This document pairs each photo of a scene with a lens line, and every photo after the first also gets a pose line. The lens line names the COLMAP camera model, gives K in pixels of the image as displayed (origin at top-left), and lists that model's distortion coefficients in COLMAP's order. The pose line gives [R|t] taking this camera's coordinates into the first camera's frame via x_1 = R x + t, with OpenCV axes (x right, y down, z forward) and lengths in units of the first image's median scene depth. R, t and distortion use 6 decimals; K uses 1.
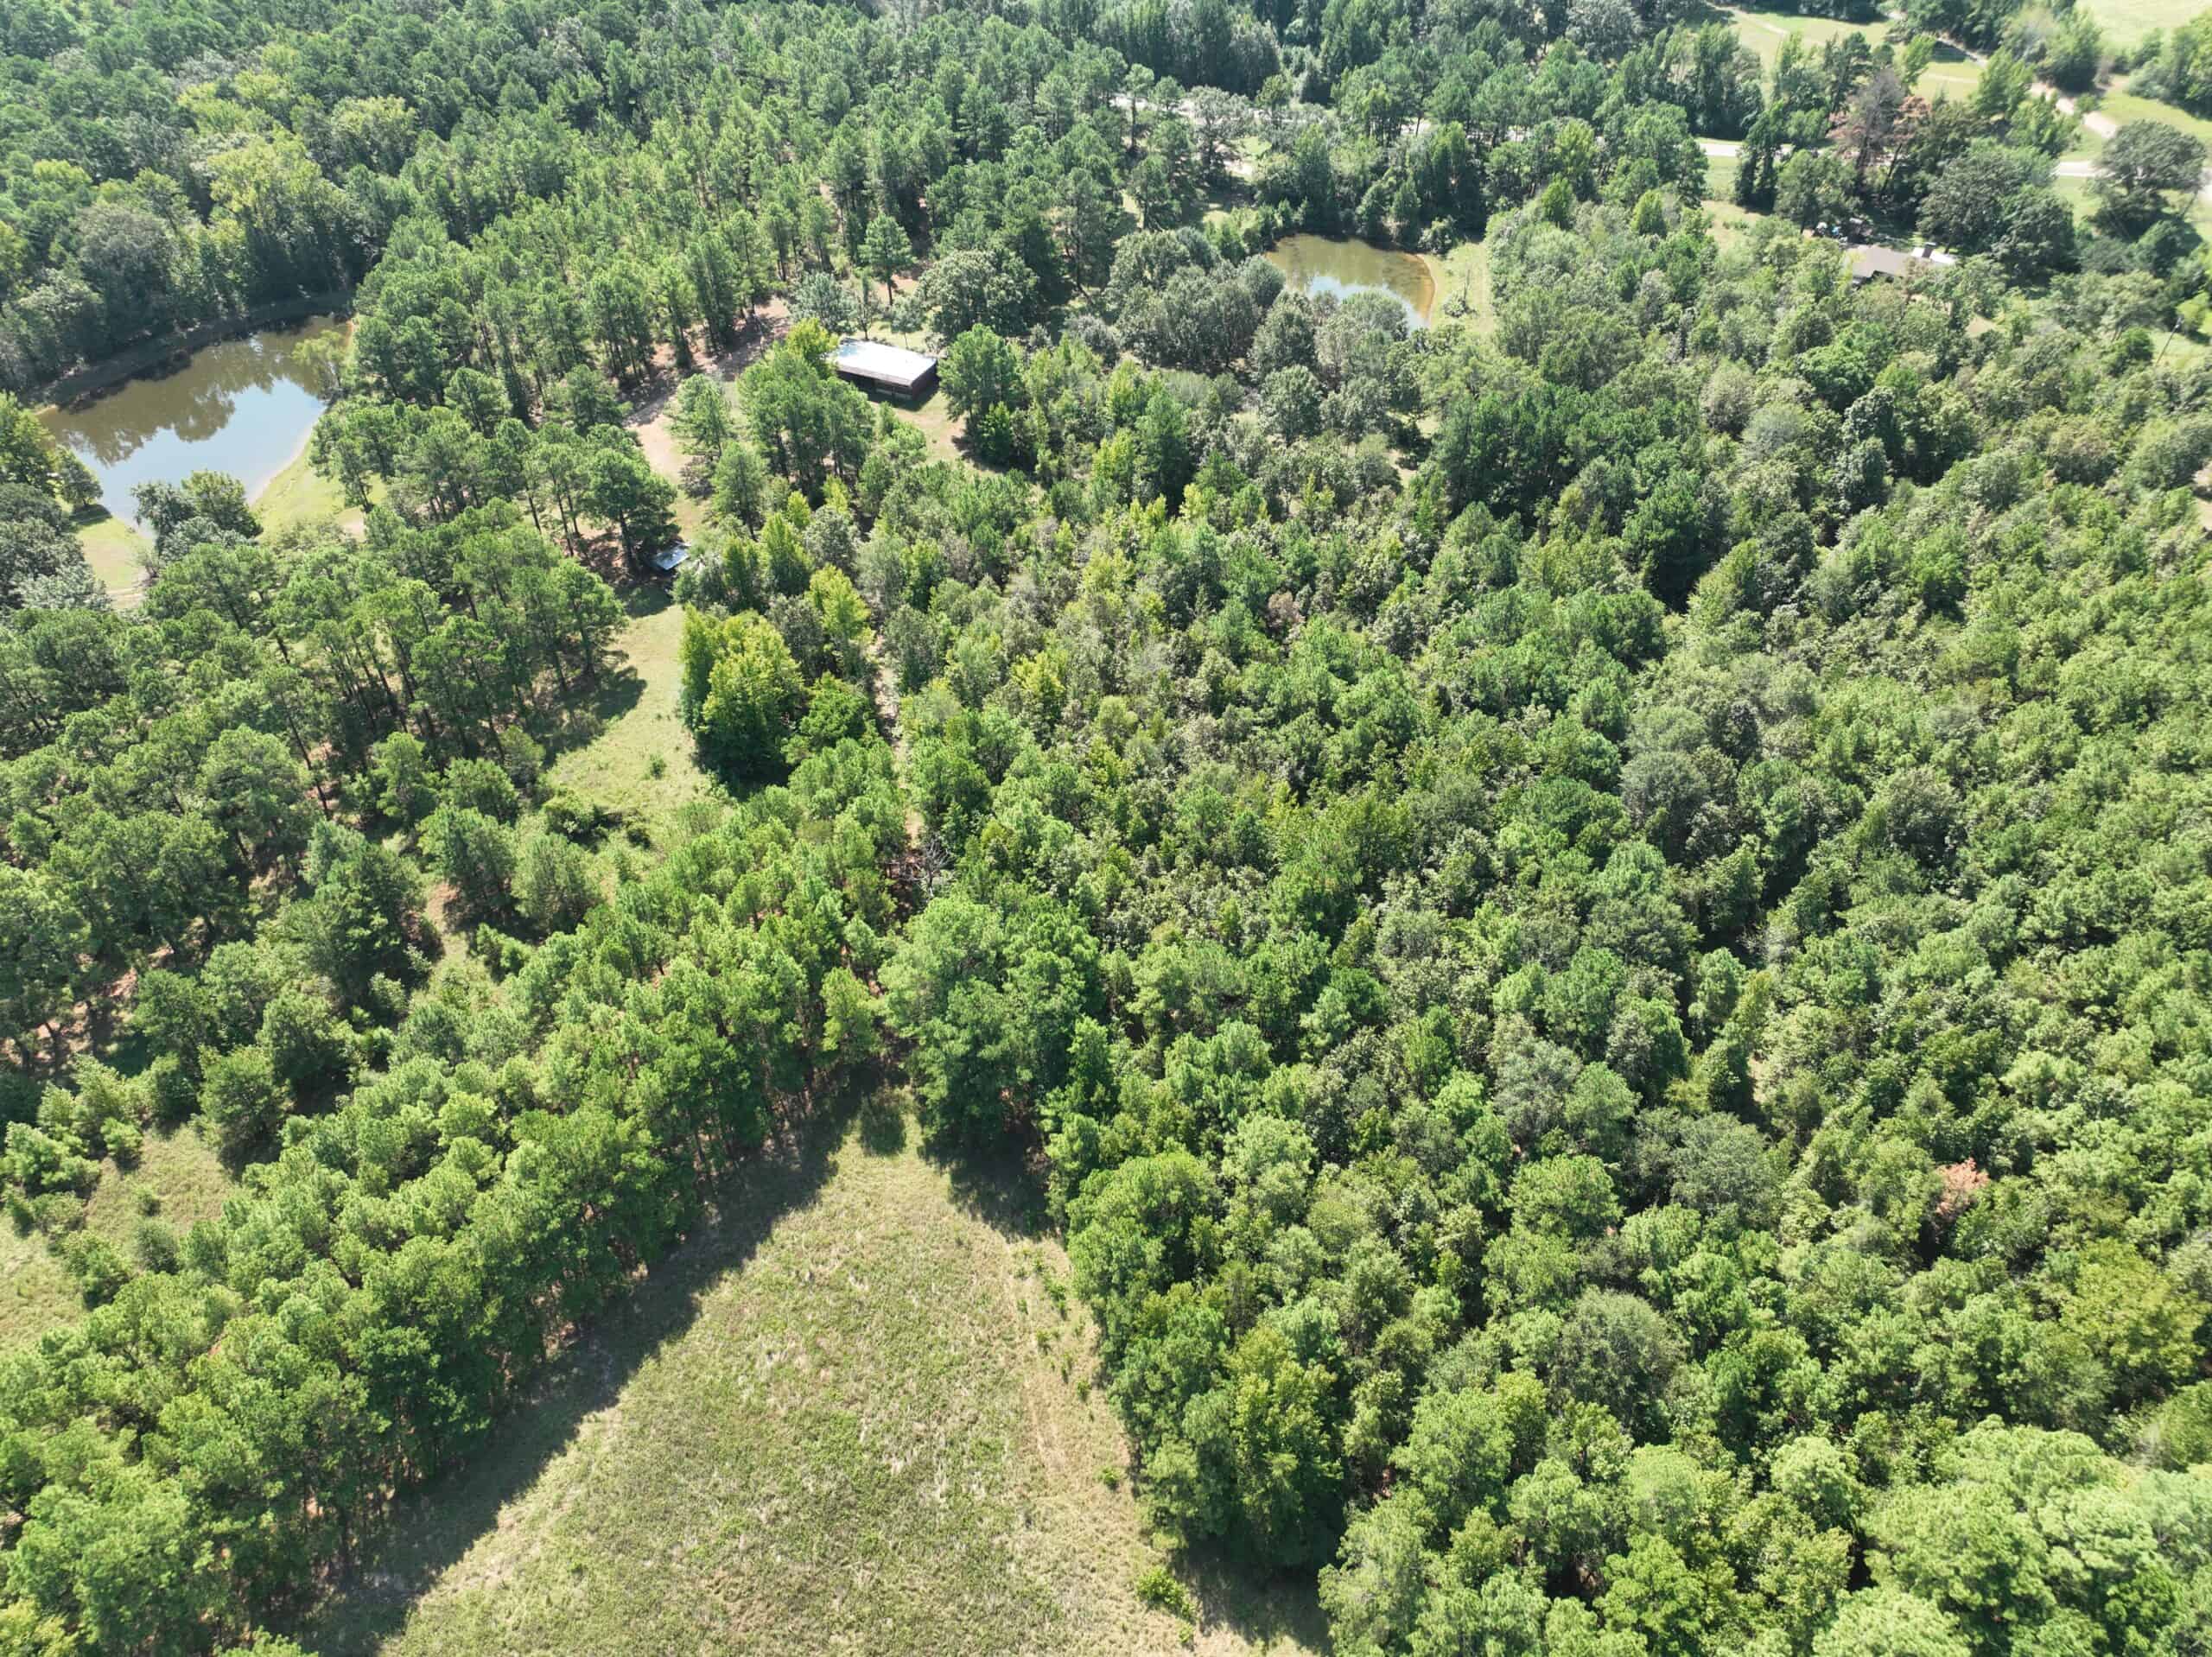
lens RADIAL K [[1556.7, 0, 1106.0], [0, 1556.7, 828.5], [0, 0, 1]] dist [-0.012427, 0.025884]
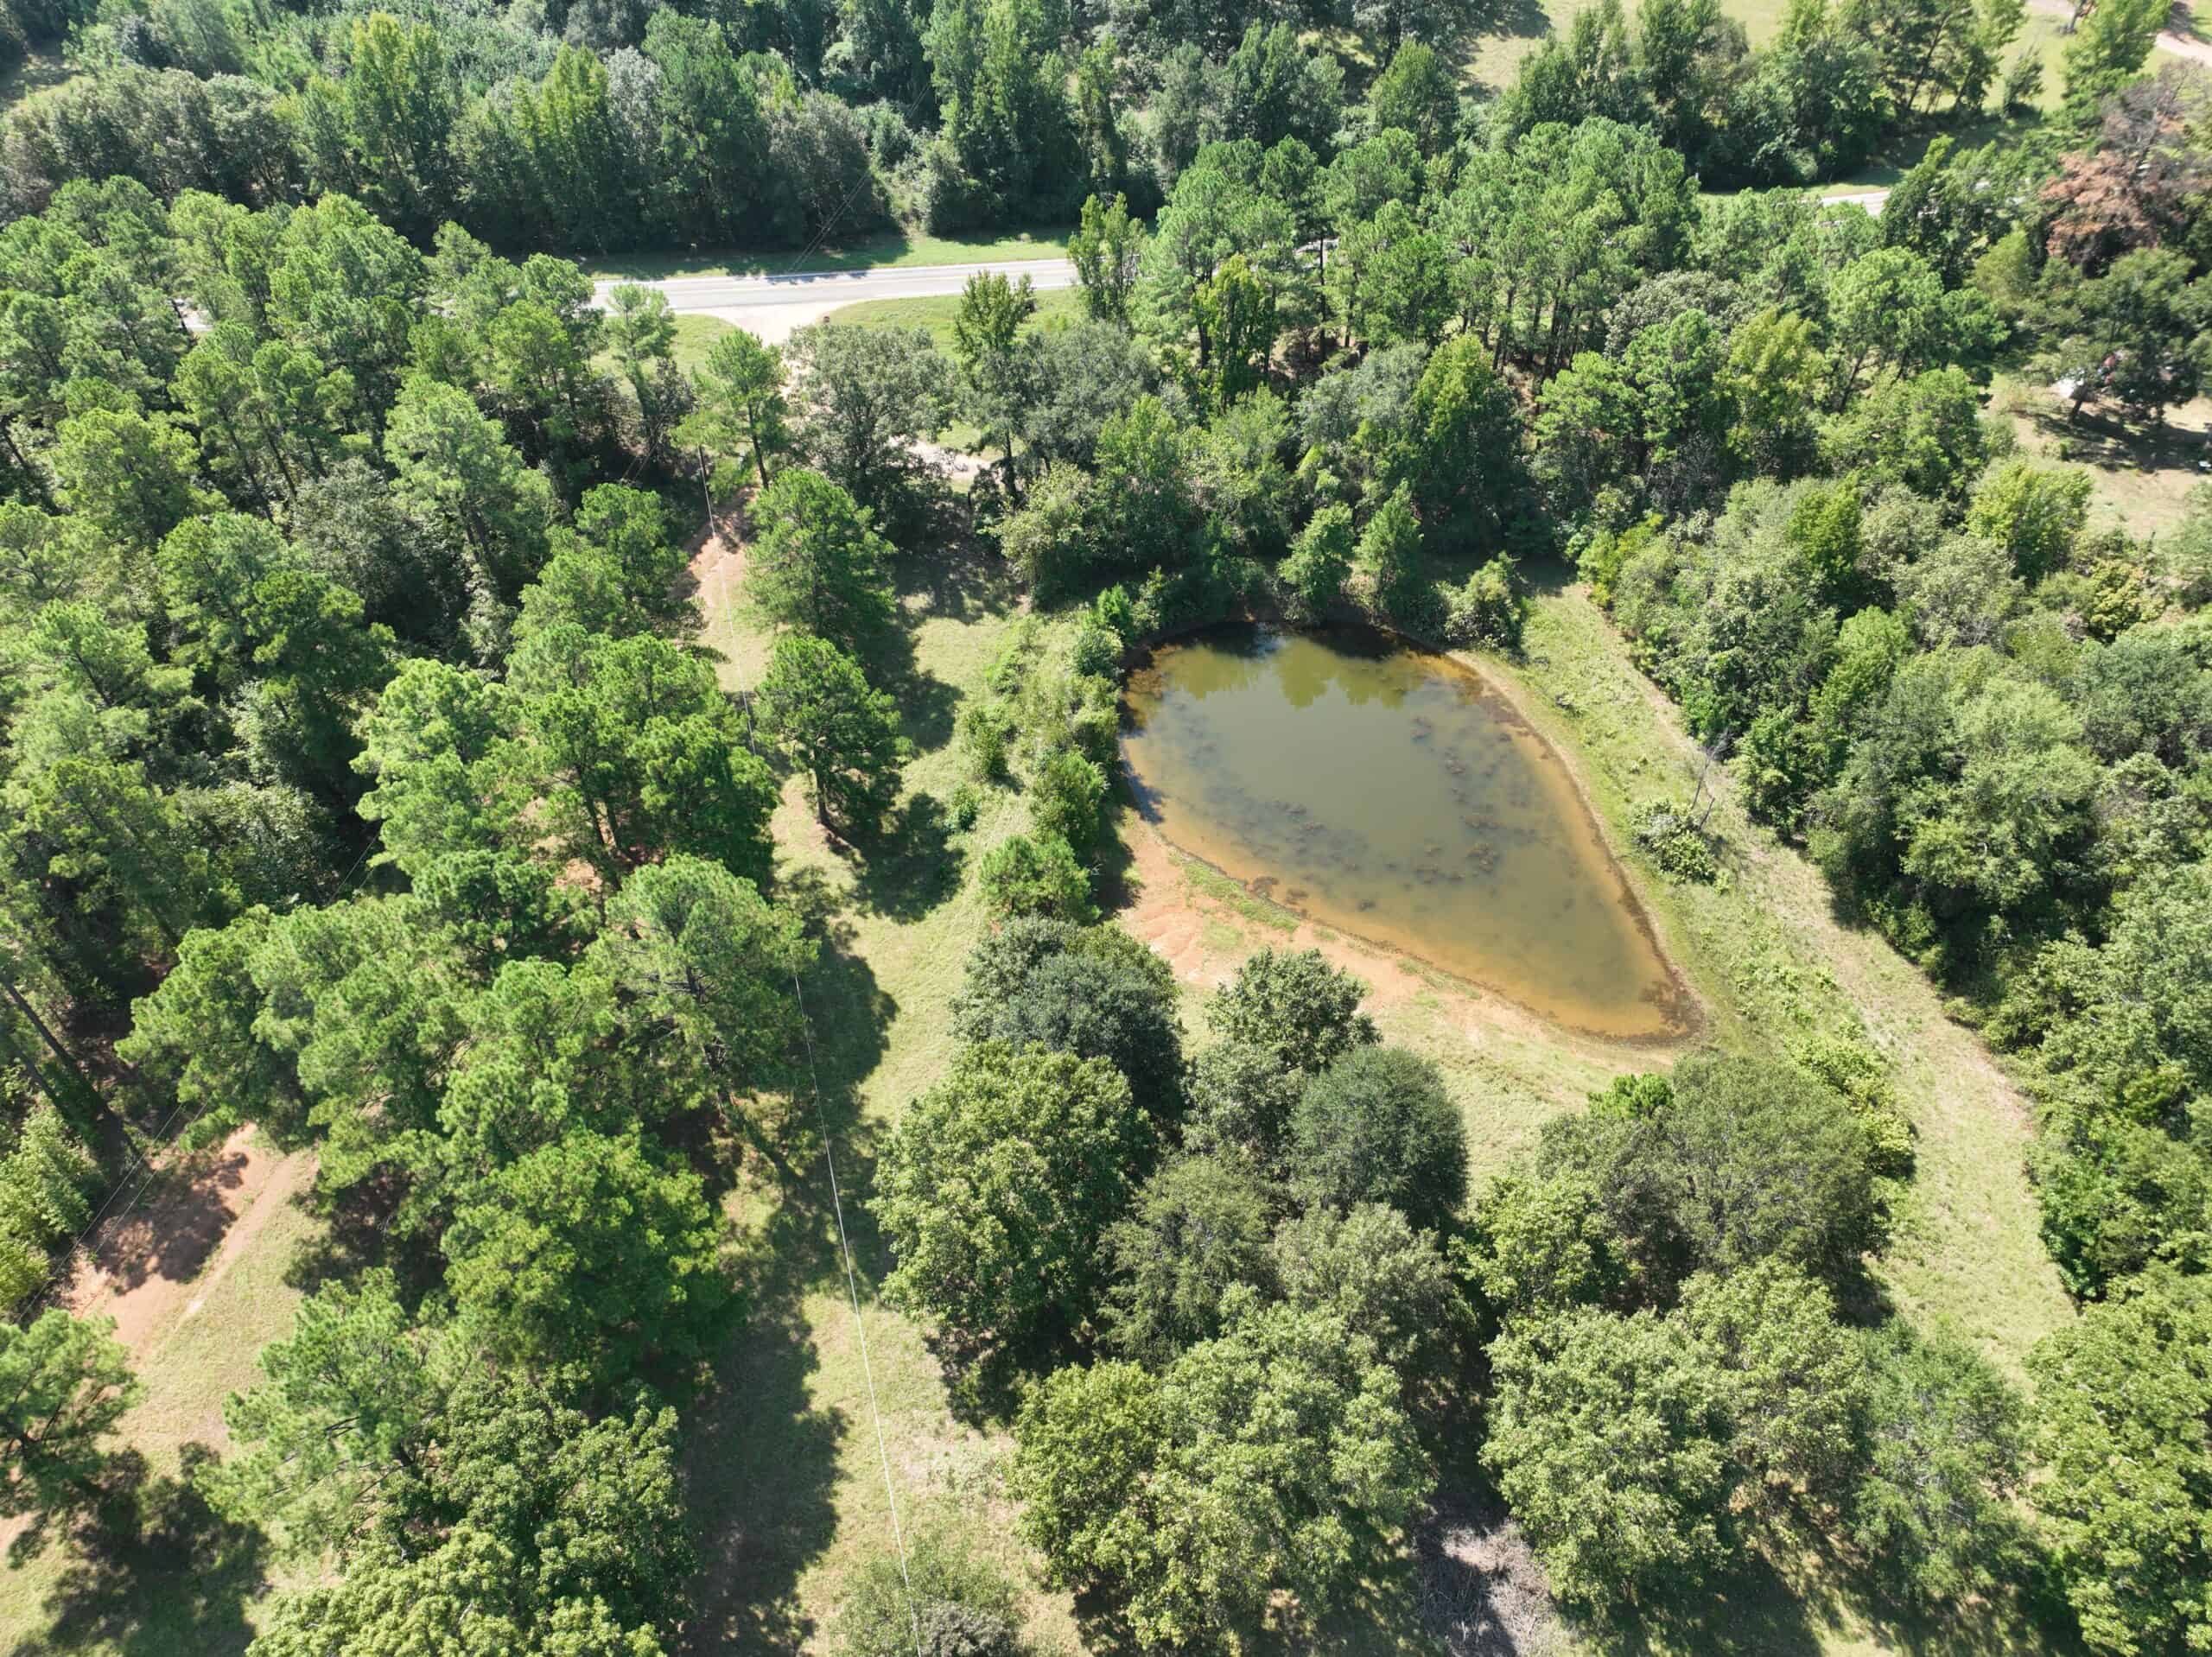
lens RADIAL K [[1556.7, 0, 1106.0], [0, 1556.7, 828.5], [0, 0, 1]] dist [-0.012427, 0.025884]
pose [[0.917691, -0.279650, 0.282205, -0.021550], [0.263225, 0.960011, 0.095348, -0.436381], [-0.297584, -0.013216, 0.954604, 0.697447]]
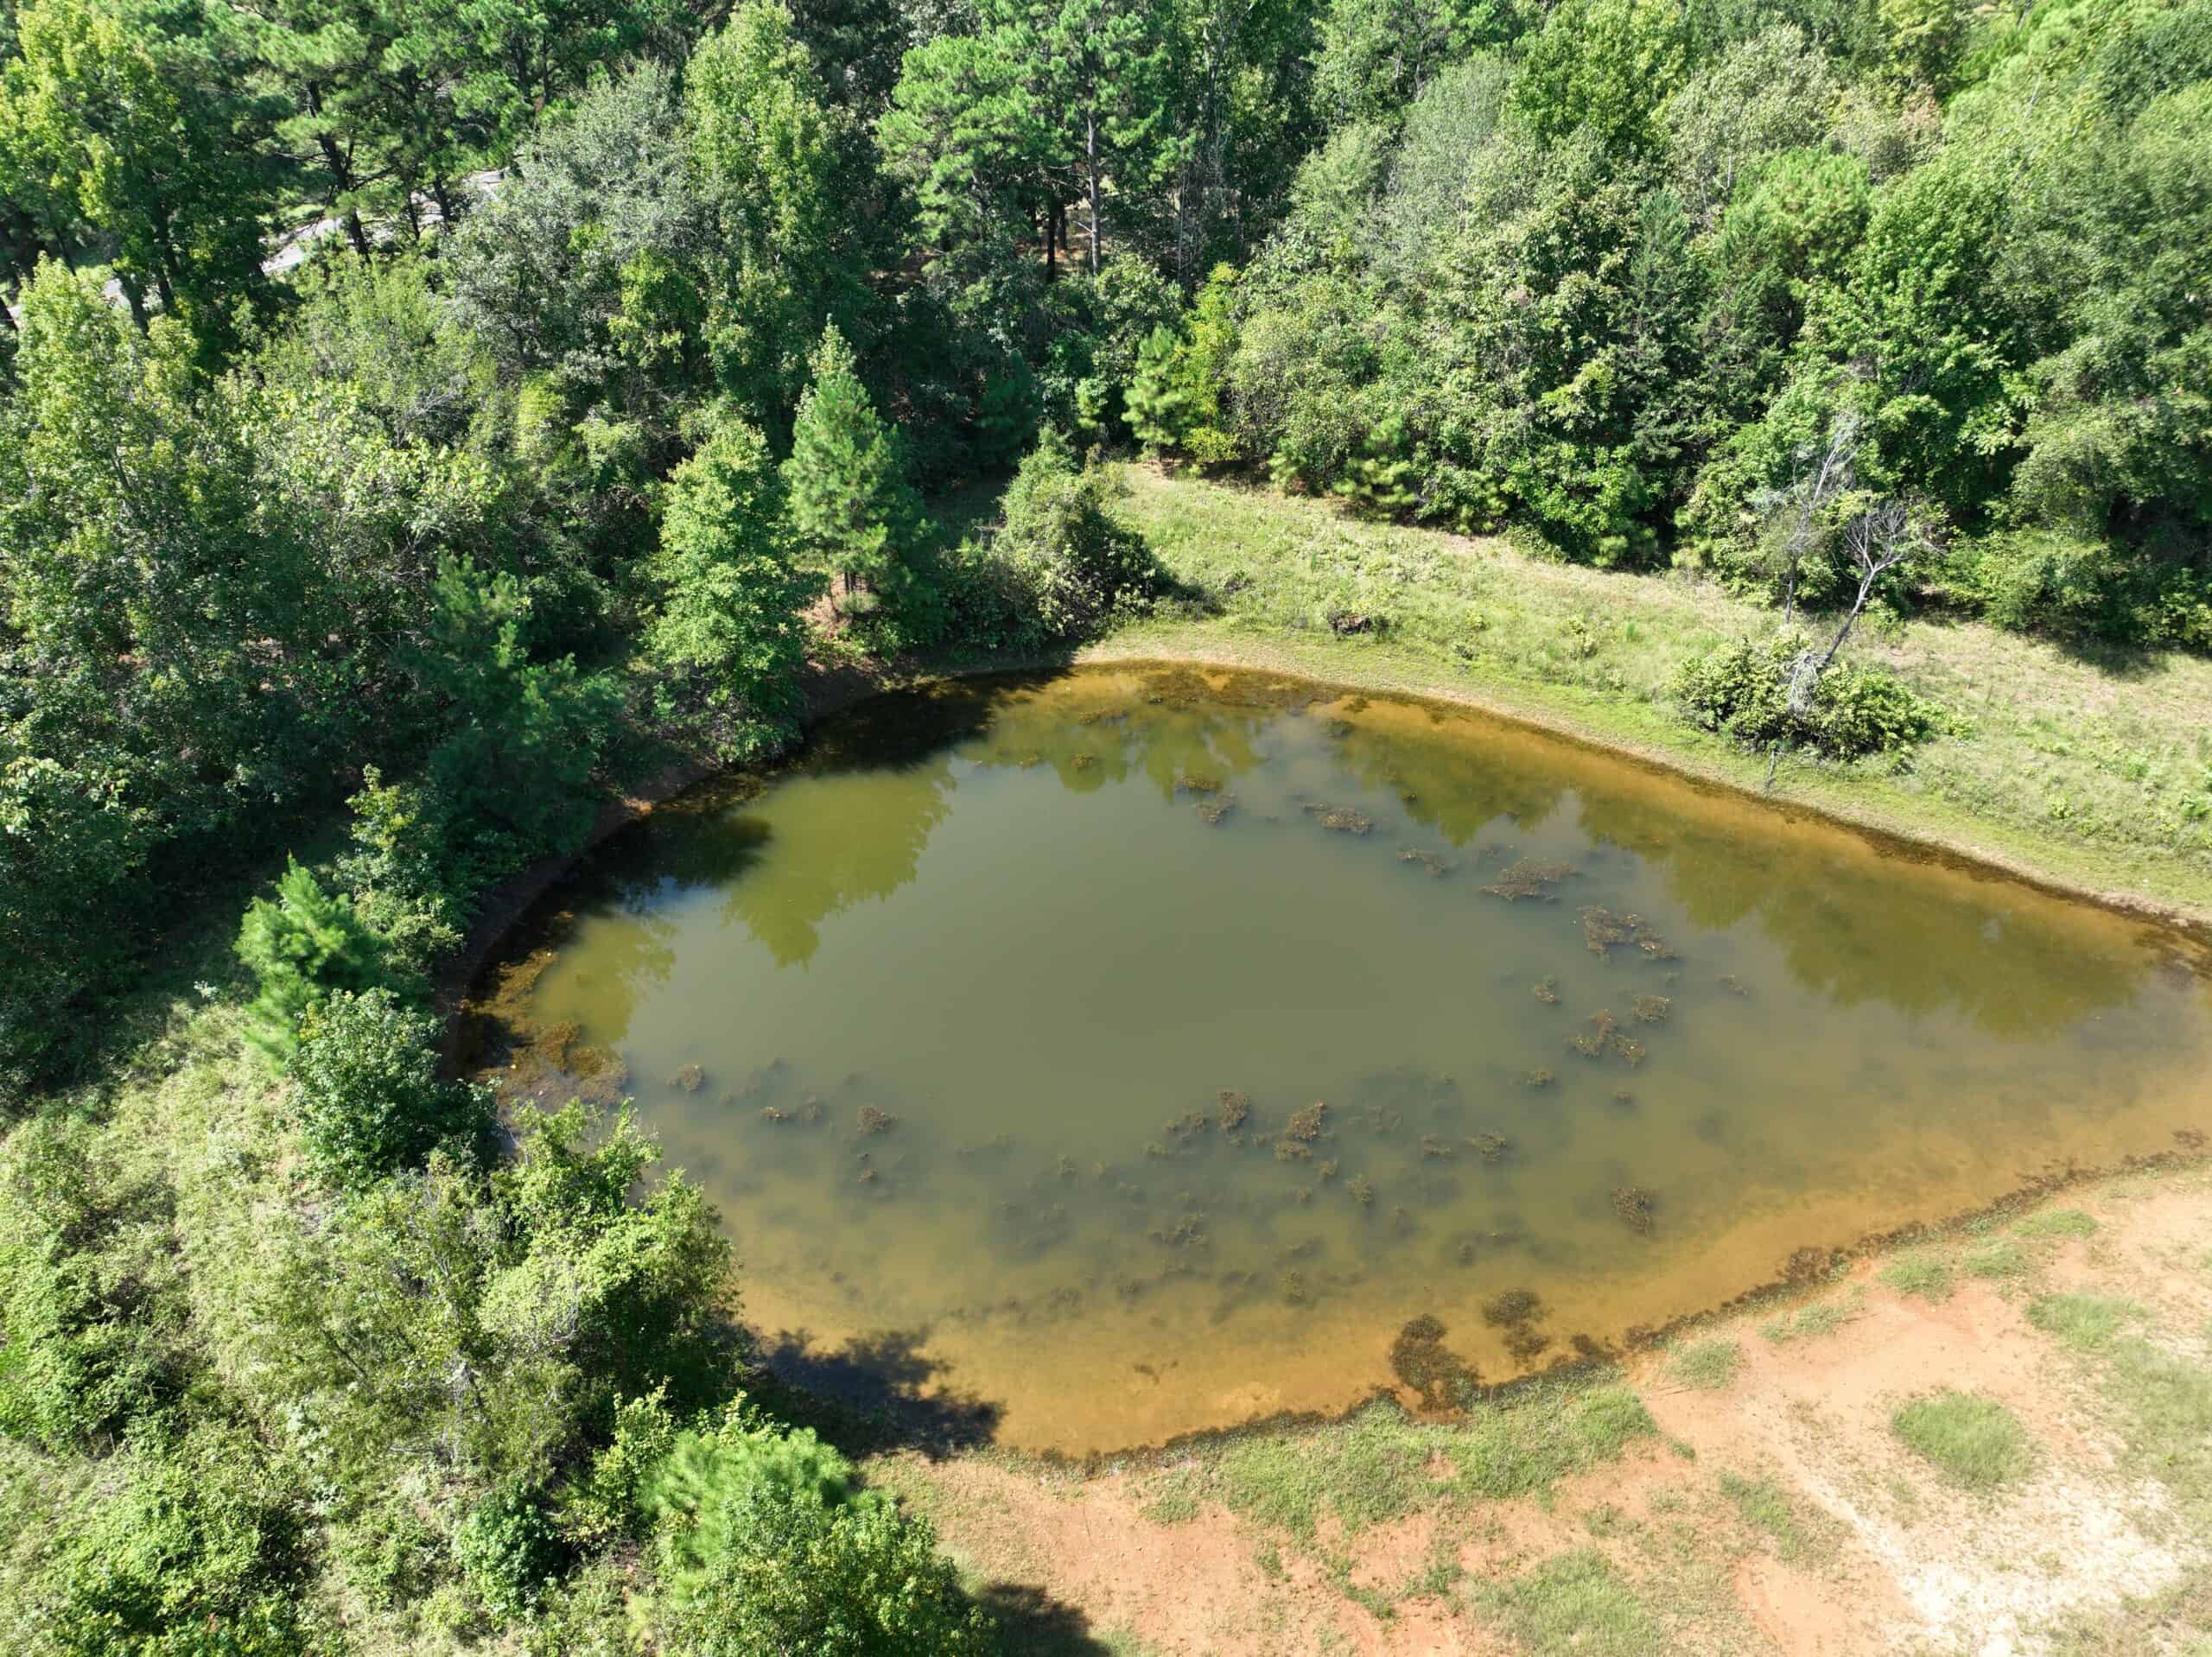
lens RADIAL K [[1556.7, 0, 1106.0], [0, 1556.7, 828.5], [0, 0, 1]] dist [-0.012427, 0.025884]
pose [[0.296227, -0.565348, 0.769825, 0.049084], [0.651748, 0.708837, 0.269768, -0.453247], [-0.698194, 0.421819, 0.578441, 1.006343]]
